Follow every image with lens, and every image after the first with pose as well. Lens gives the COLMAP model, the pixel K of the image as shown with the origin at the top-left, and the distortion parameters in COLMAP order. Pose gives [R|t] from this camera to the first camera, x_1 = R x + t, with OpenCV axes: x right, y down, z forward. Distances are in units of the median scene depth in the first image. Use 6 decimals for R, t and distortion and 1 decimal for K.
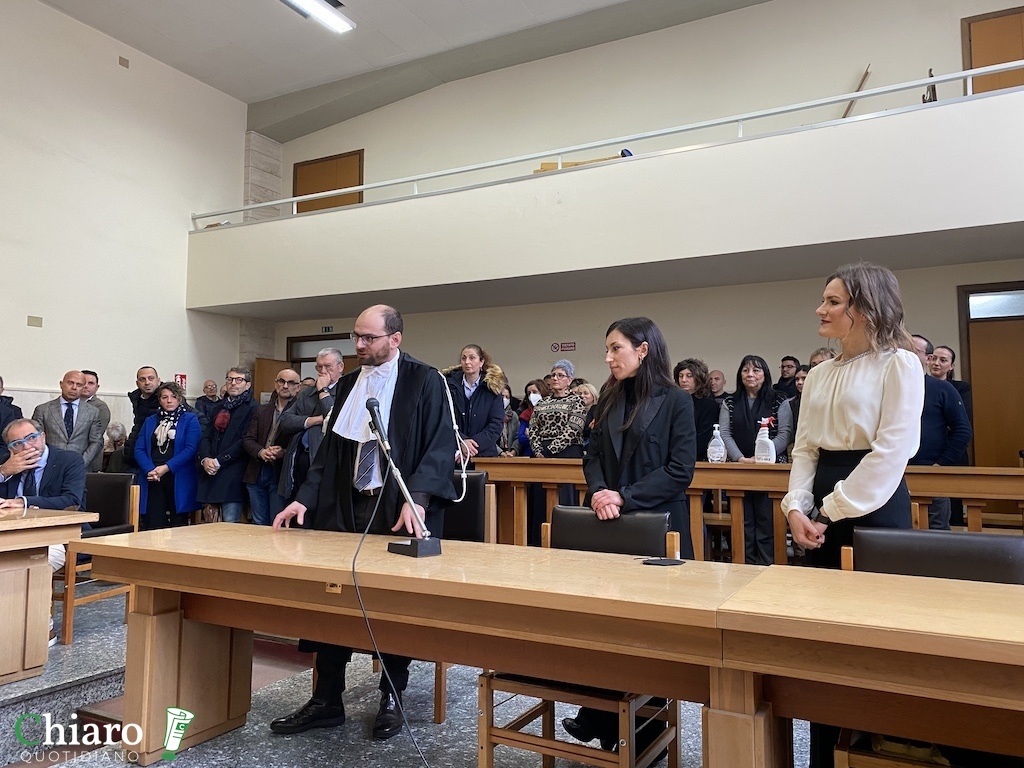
lens RADIAL K [[798.0, 0, 503.4], [0, 798.0, 384.0], [0, 0, 1]] dist [0.061594, -0.060180]
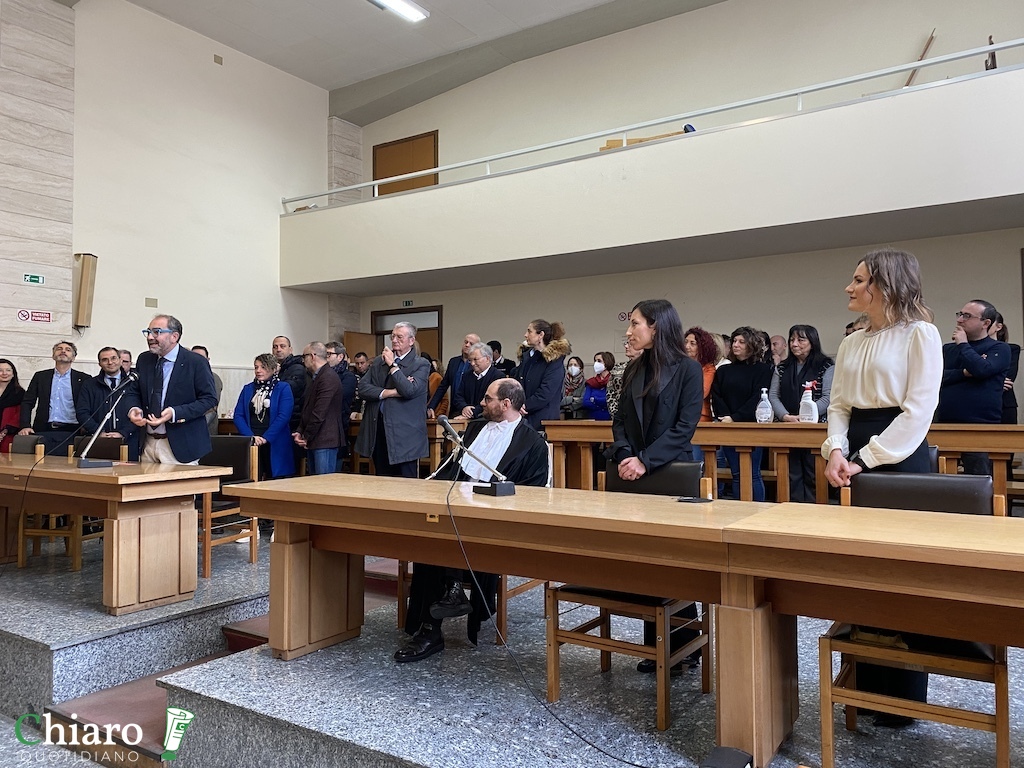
lens RADIAL K [[798.0, 0, 503.4], [0, 798.0, 384.0], [0, 0, 1]] dist [0.061594, -0.060180]
pose [[0.995600, -0.011937, -0.092947, 0.011859], [0.015802, 0.999036, 0.040965, -0.006287], [0.092368, -0.042254, 0.994828, -0.127646]]
